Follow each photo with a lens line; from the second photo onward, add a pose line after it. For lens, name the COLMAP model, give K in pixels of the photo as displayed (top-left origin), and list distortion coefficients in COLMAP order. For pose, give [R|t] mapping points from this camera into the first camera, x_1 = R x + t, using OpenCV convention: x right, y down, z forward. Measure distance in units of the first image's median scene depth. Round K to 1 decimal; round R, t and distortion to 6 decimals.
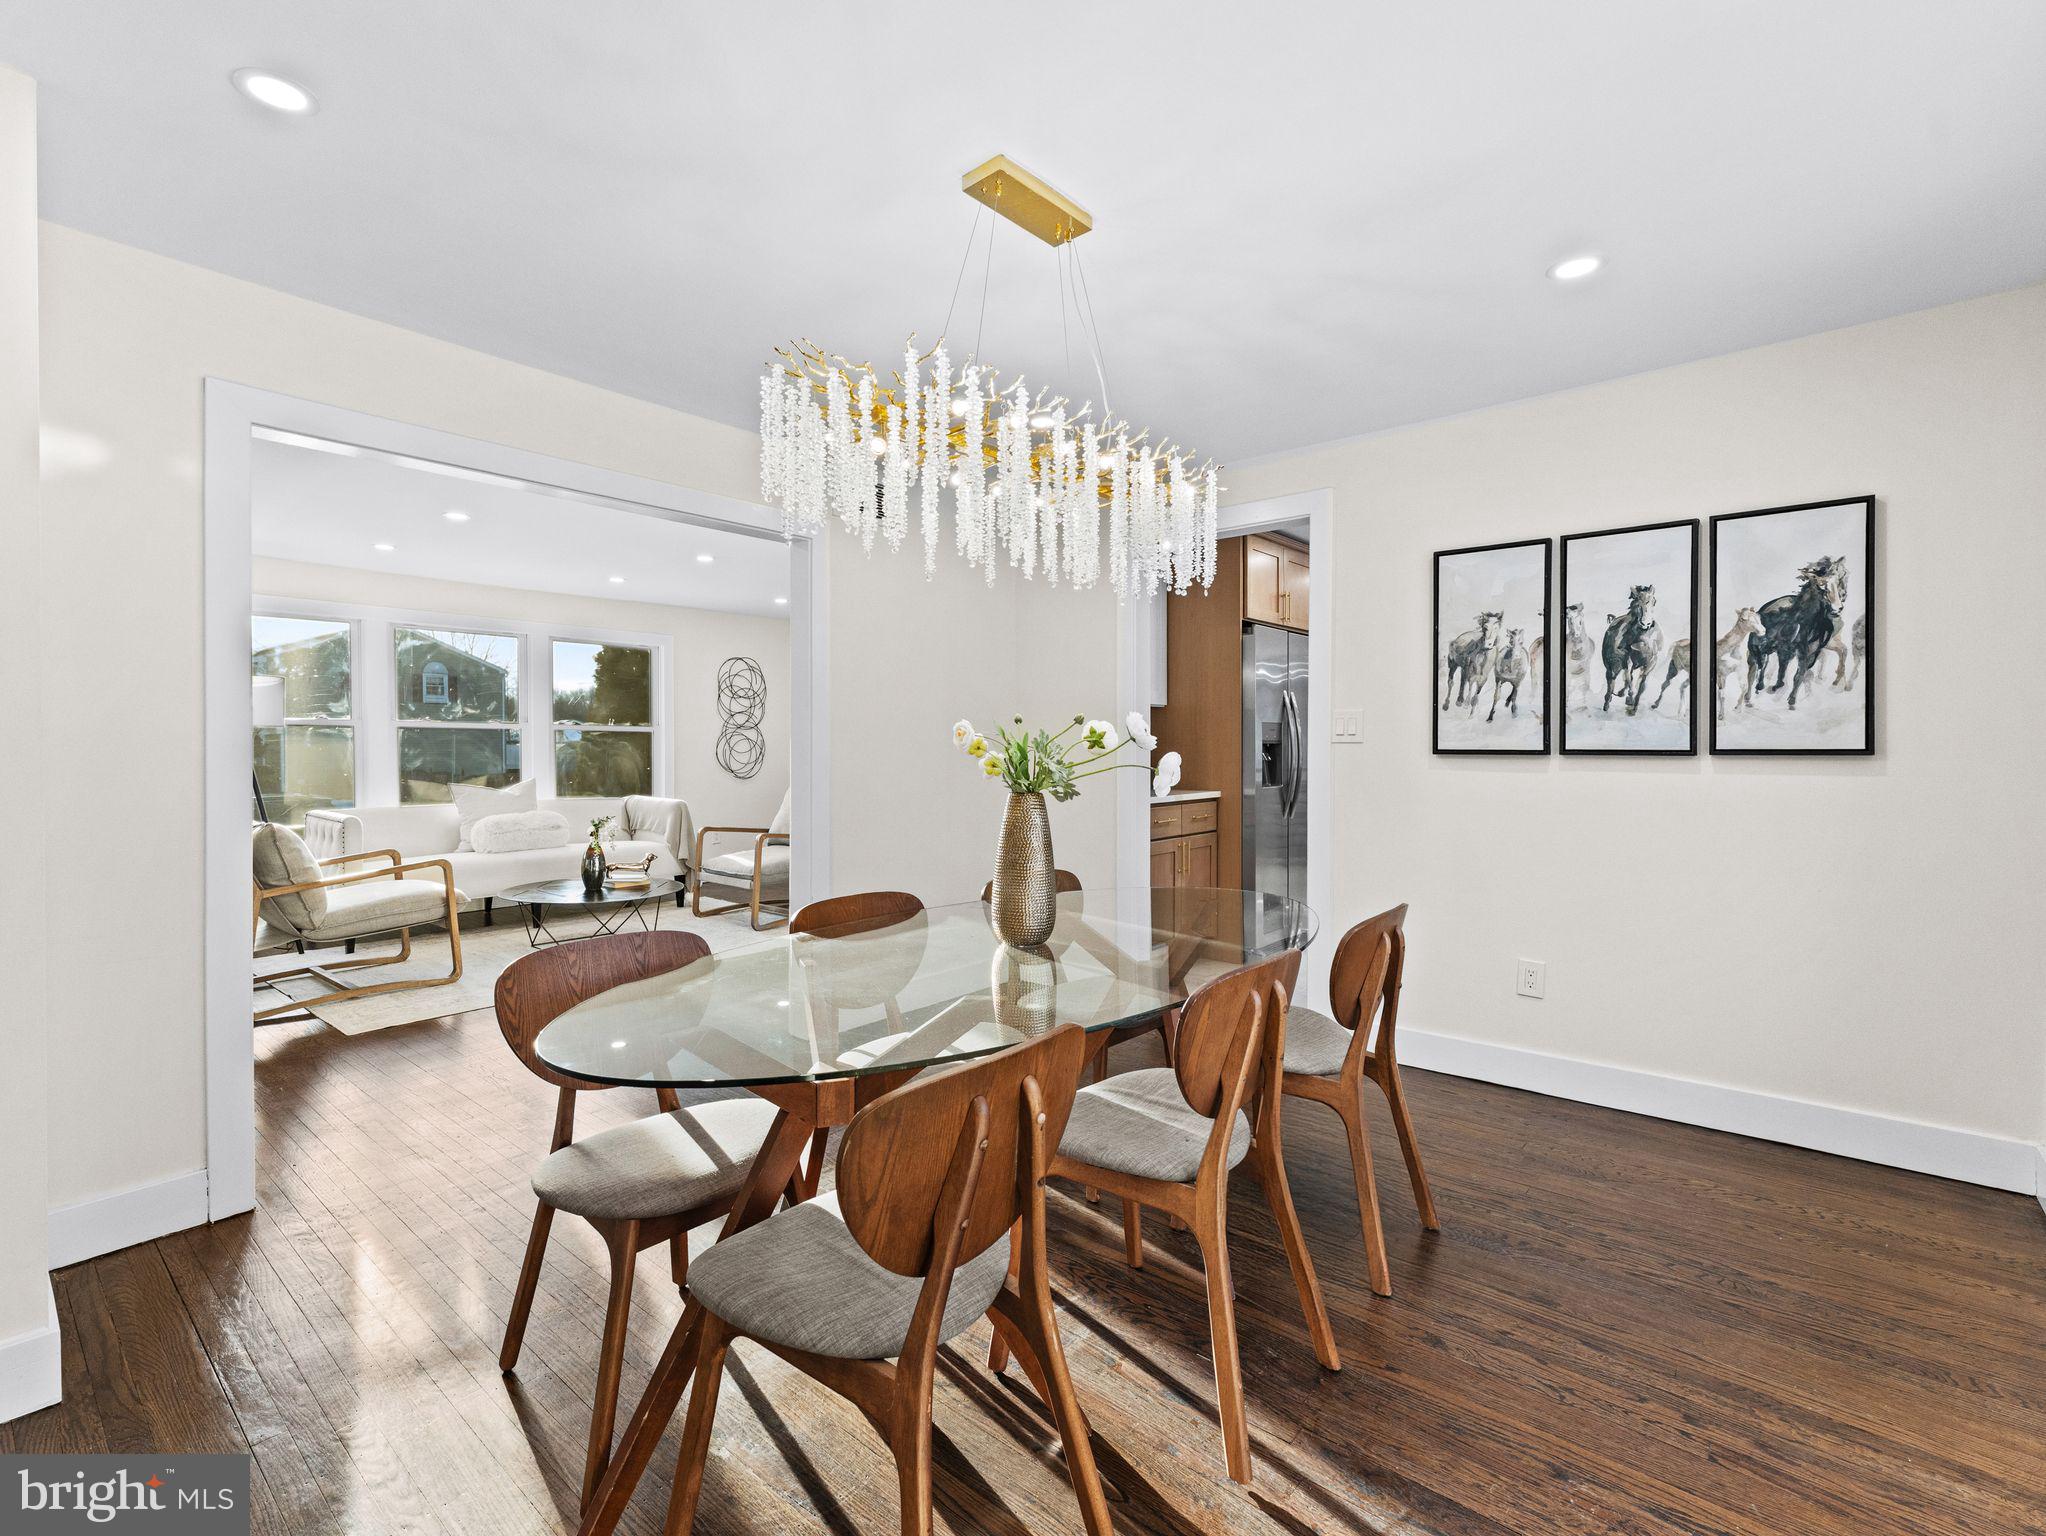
lens RADIAL K [[933.4, 0, 1010.1], [0, 933.4, 766.5], [0, 0, 1]] dist [-0.002217, -0.000393]
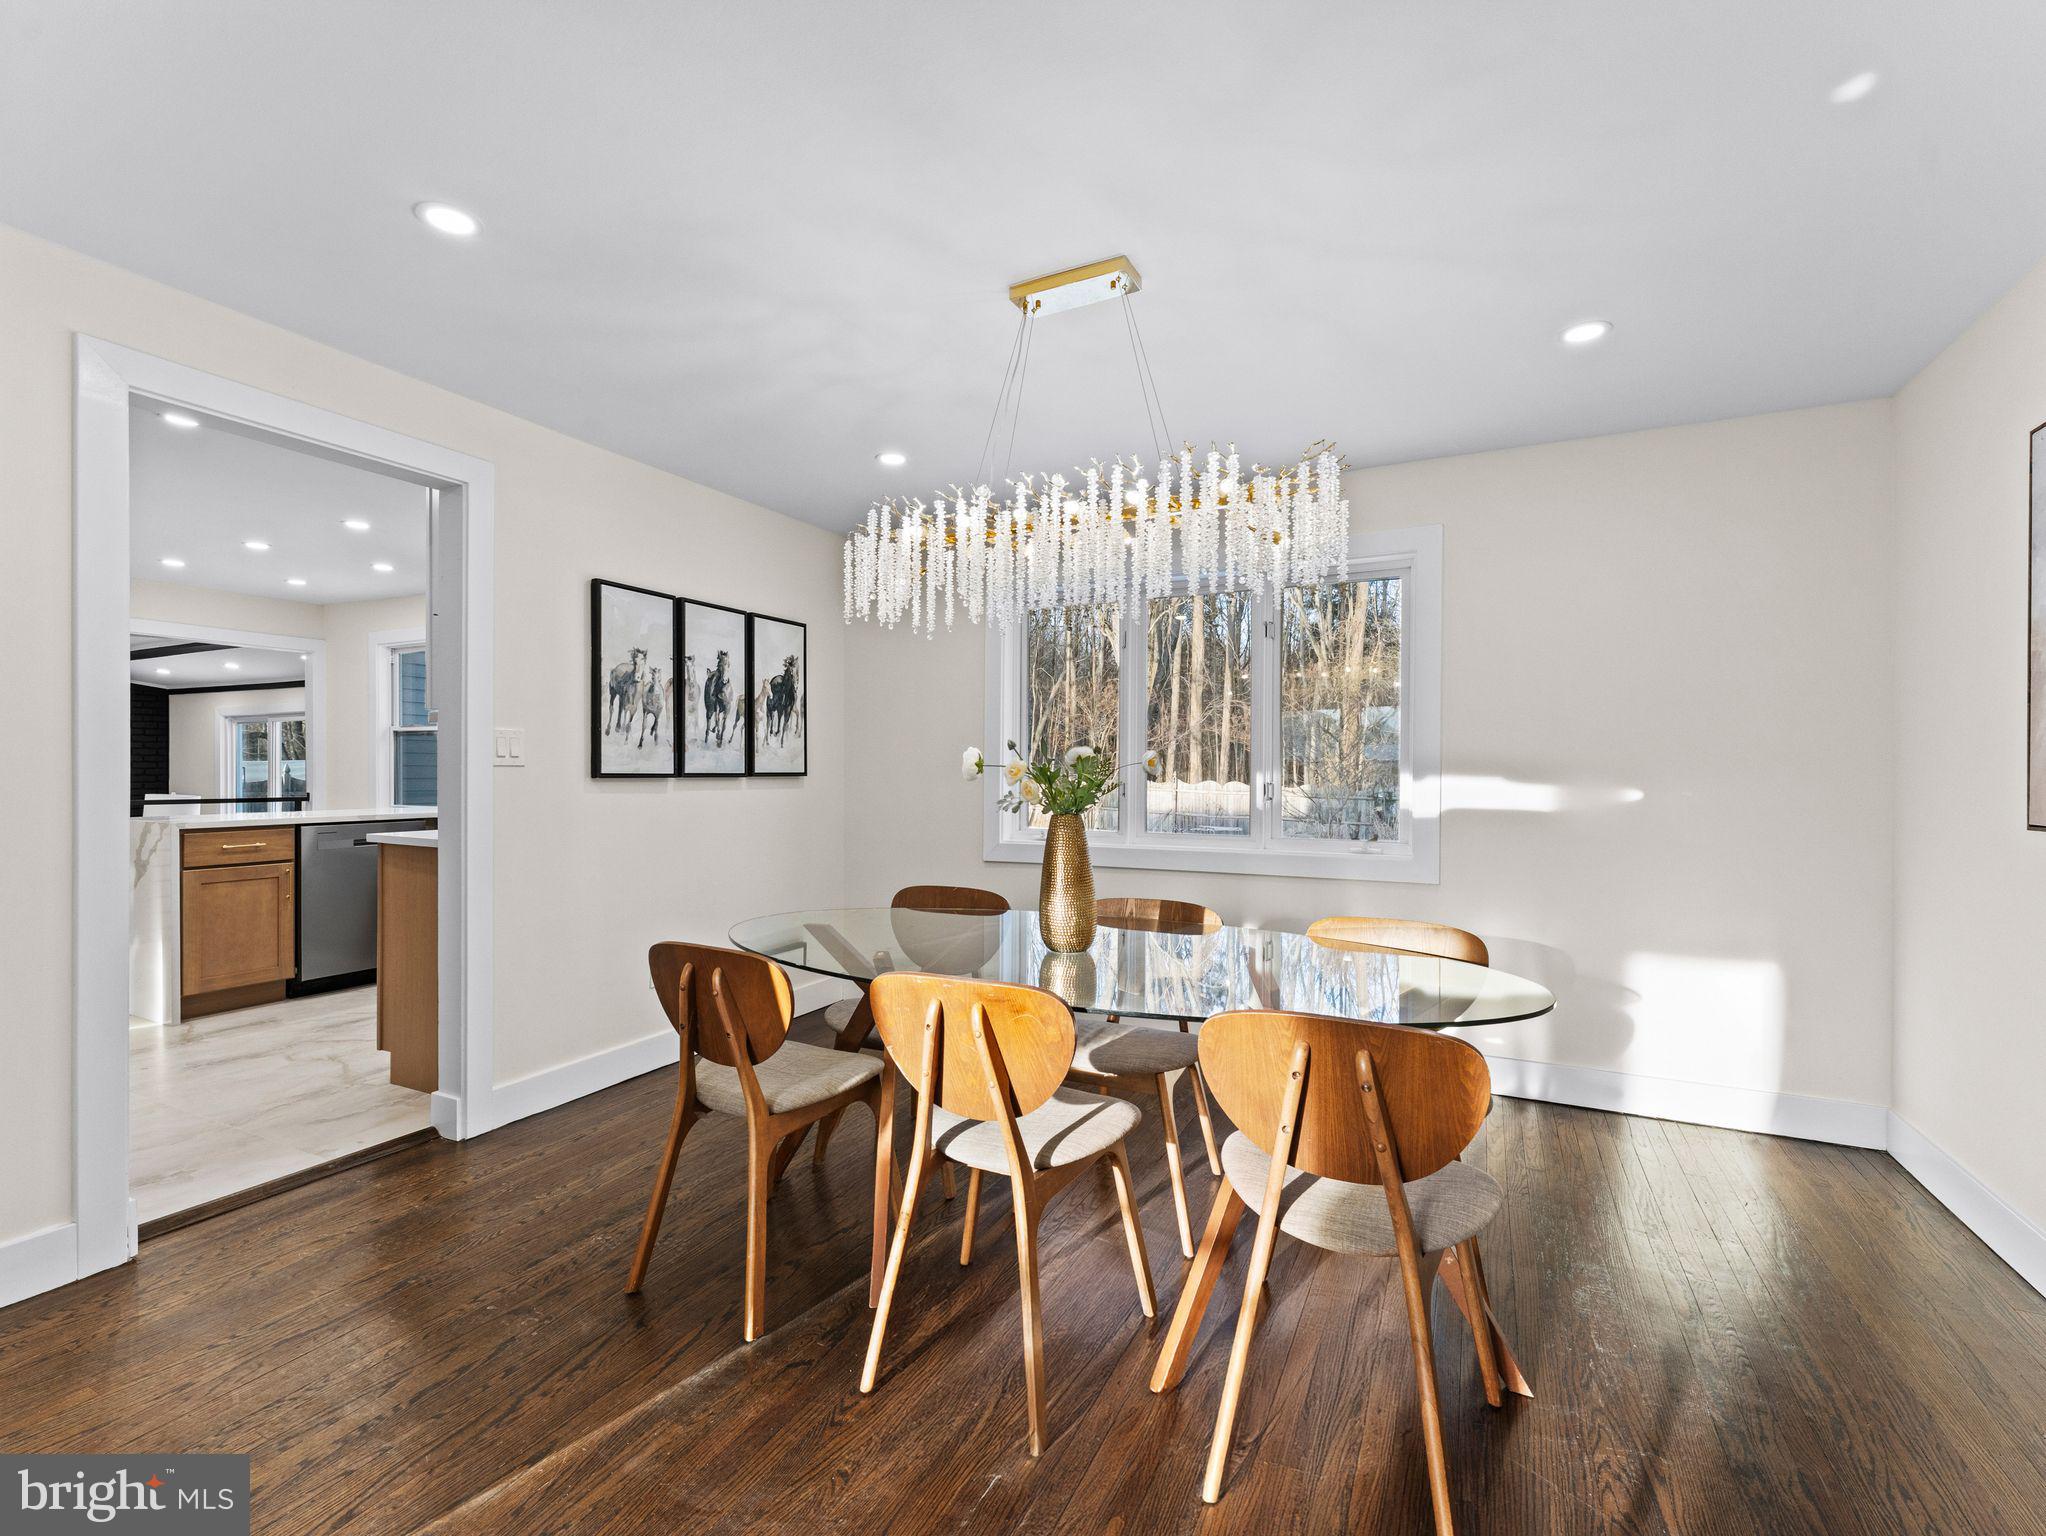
lens RADIAL K [[921.2, 0, 1023.0], [0, 921.2, 768.0], [0, 0, 1]] dist [-0.001277, -0.000188]
pose [[-0.247610, -0.000834, 0.968859, -0.669626], [0.013321, 0.999902, 0.004265, -0.023387], [-0.968768, 0.013962, -0.247574, 0.850769]]
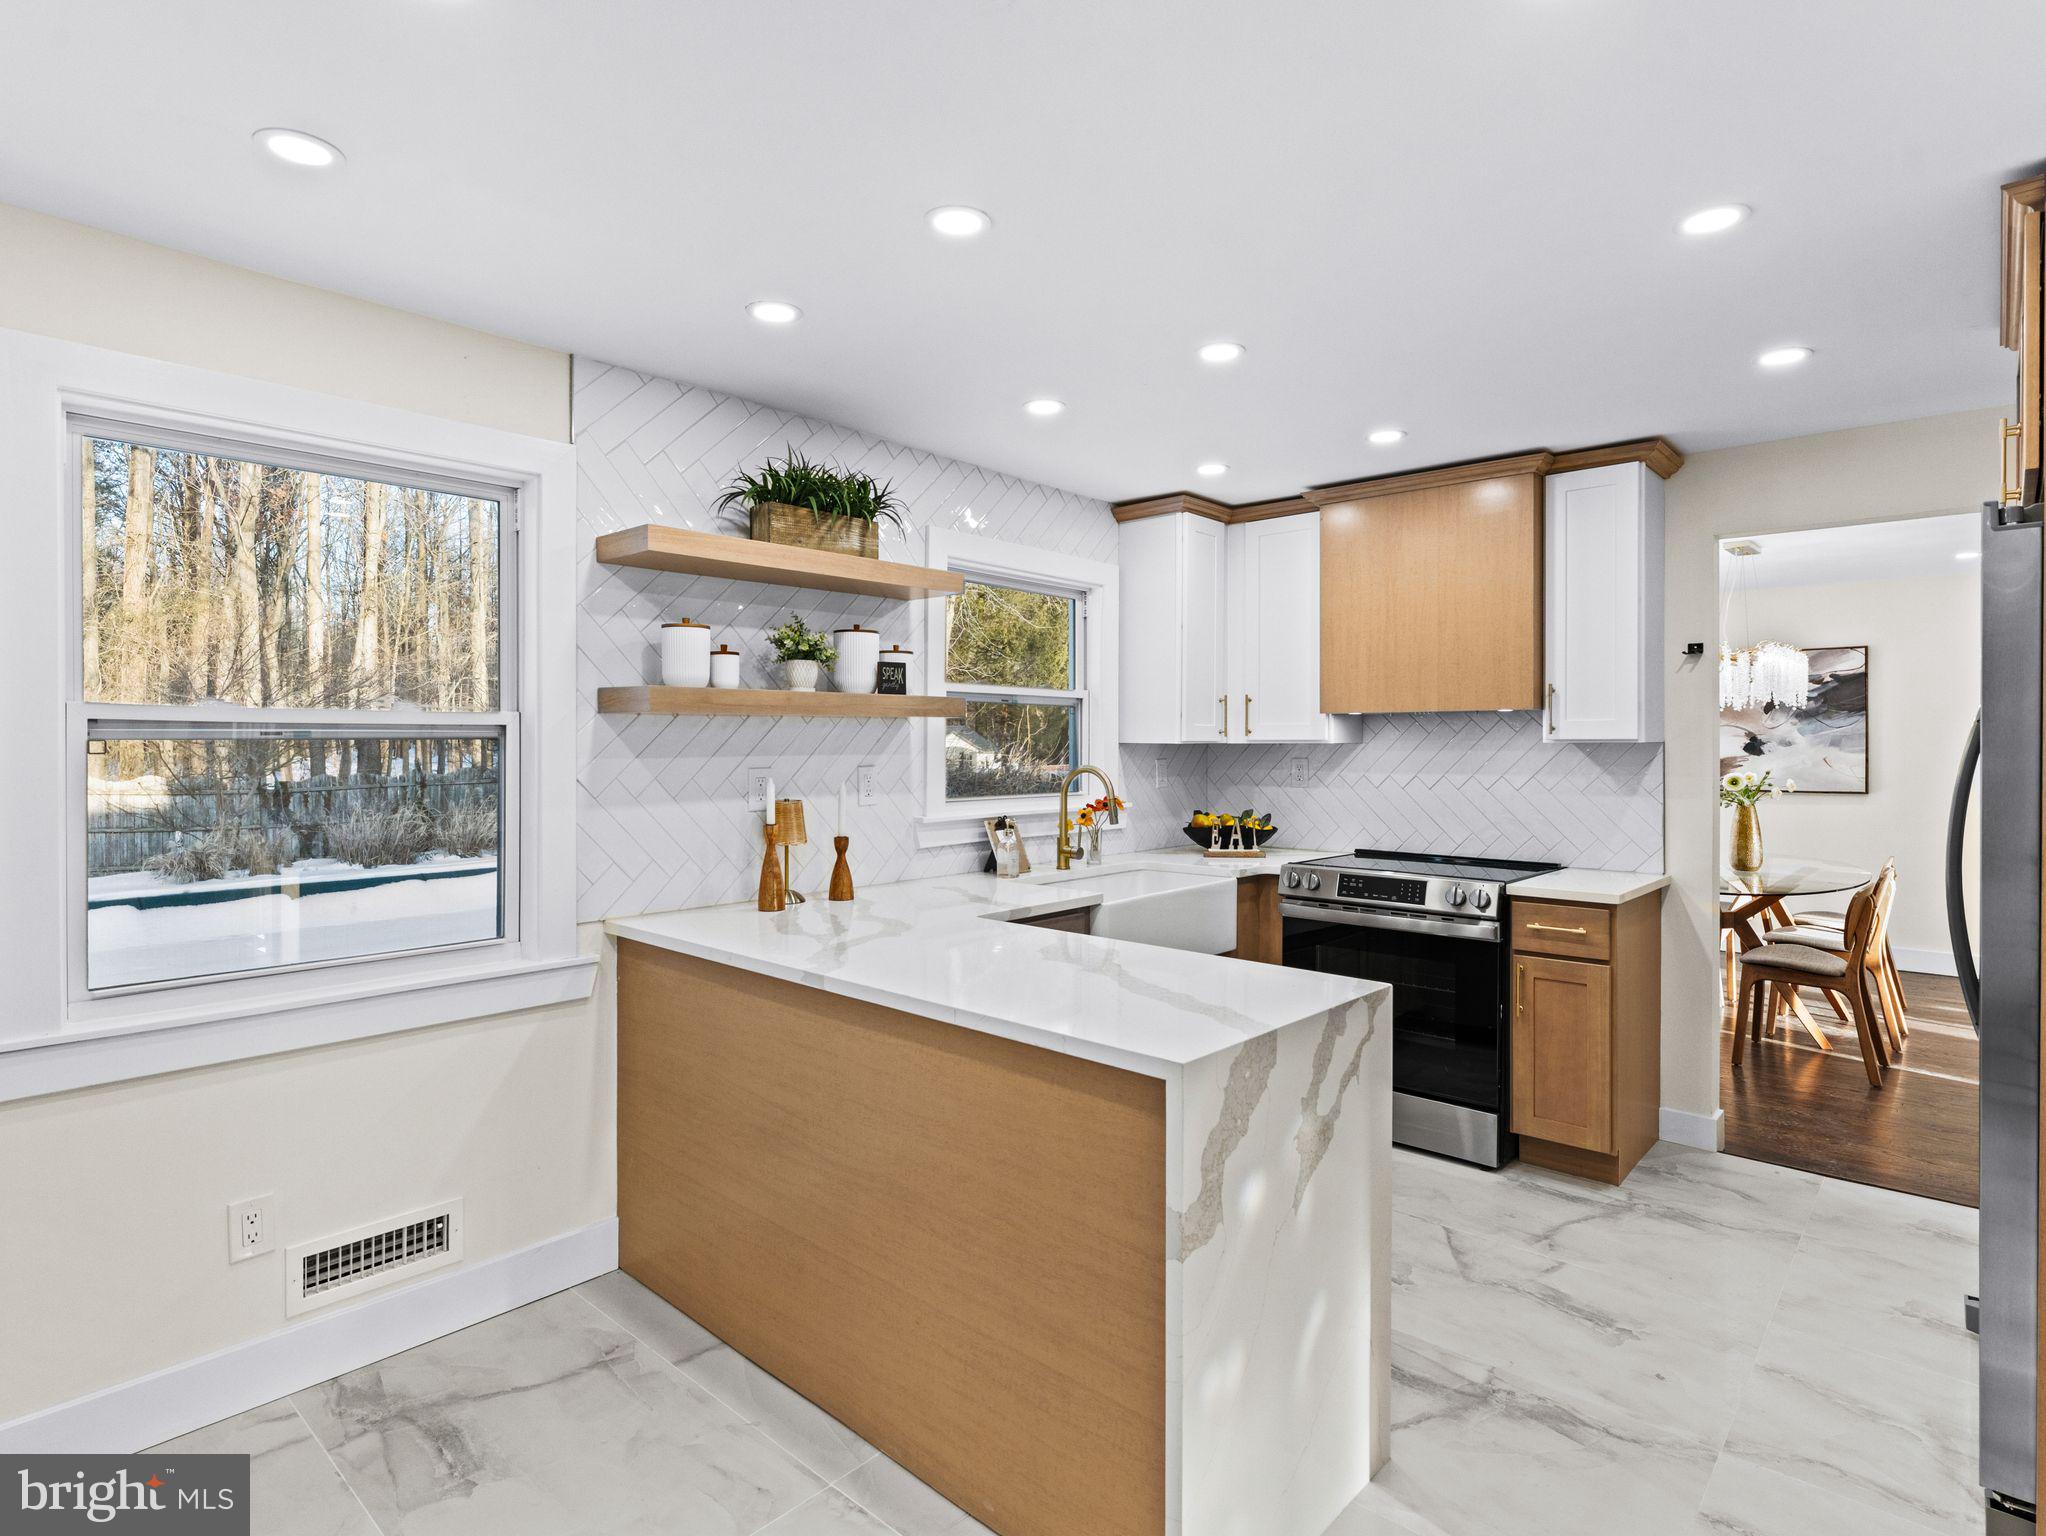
lens RADIAL K [[1078.9, 0, 1021.3], [0, 1078.9, 743.1], [0, 0, 1]] dist [-0.001285, -0.000920]
pose [[-0.999721, -0.000018, 0.023620, 1.111098], [0.000357, 0.999874, 0.015846, -0.113543], [-0.023617, 0.015850, -0.999595, 2.367254]]
